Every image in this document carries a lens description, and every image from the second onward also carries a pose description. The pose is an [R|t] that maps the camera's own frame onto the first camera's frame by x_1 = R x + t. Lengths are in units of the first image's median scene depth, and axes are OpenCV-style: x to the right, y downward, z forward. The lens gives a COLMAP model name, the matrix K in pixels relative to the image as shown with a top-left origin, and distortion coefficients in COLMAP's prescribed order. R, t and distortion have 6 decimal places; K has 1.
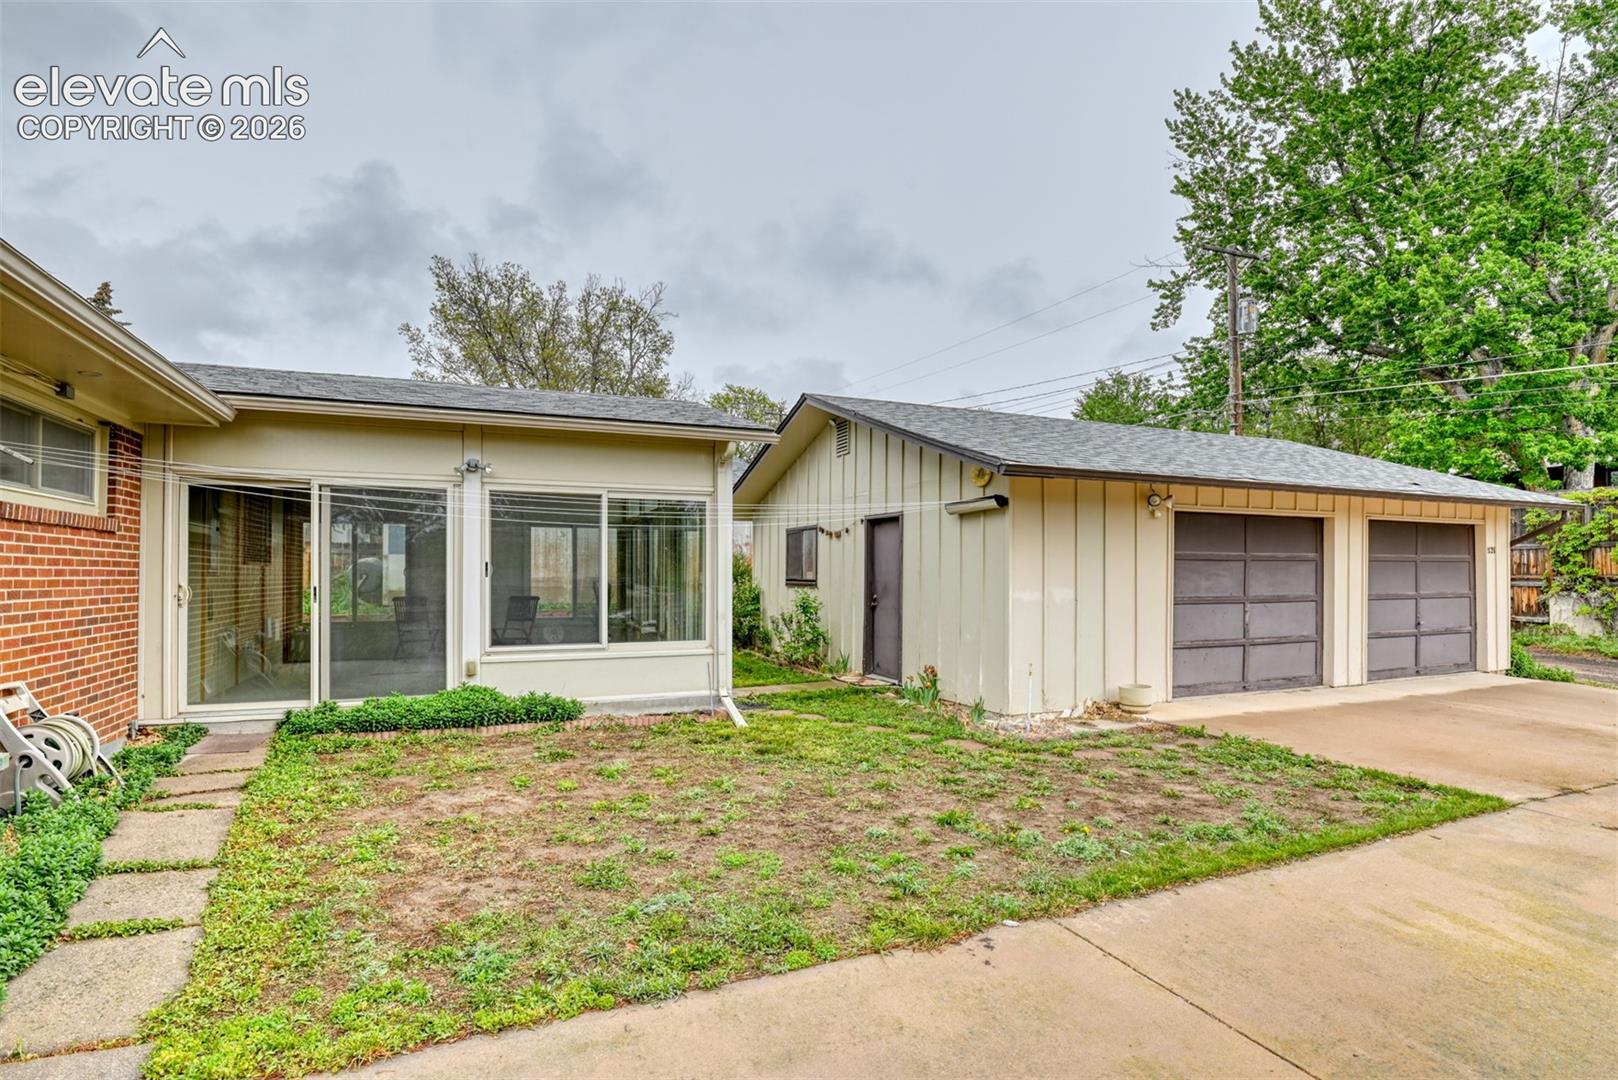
lens RADIAL K [[793.2, 0, 818.2], [0, 793.2, 545.0], [0, 0, 1]] dist [-0.028090, 0.000288]
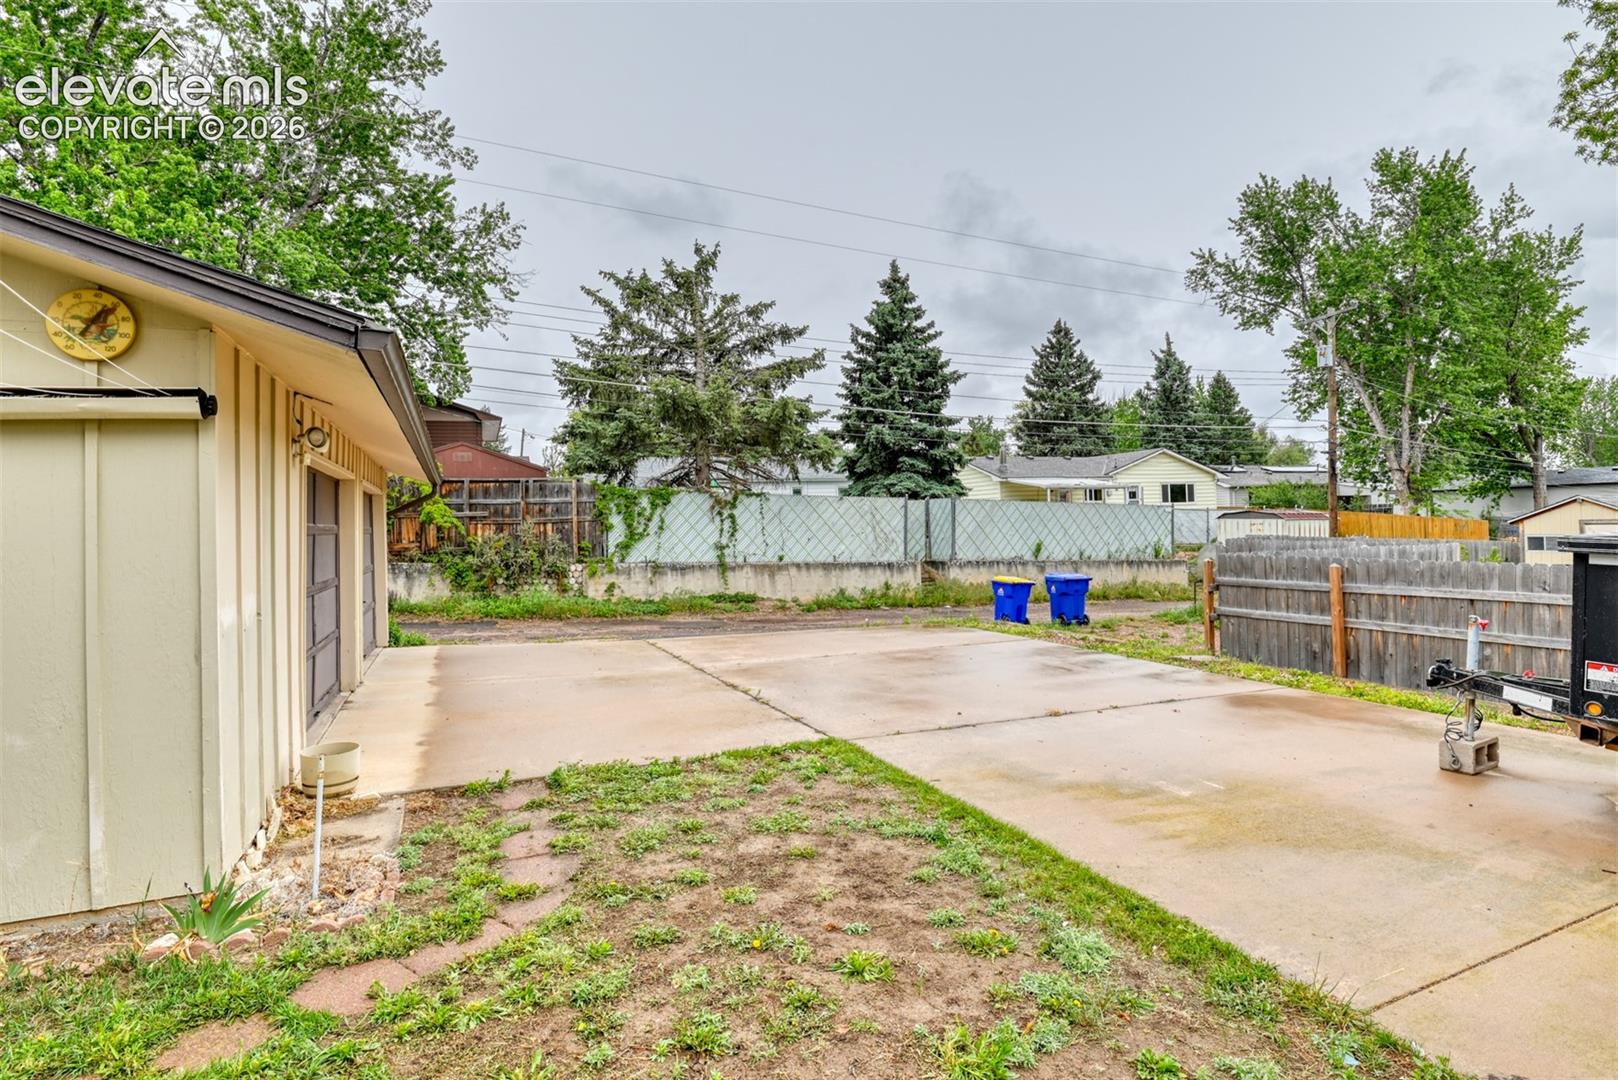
lens RADIAL K [[793.2, 0, 818.2], [0, 793.2, 545.0], [0, 0, 1]] dist [-0.028090, 0.000288]
pose [[0.016165, -0.025087, 0.999555, -0.290059], [-0.007589, 0.999653, 0.025212, 0.011357], [-0.999841, -0.007993, 0.015969, 1.013304]]
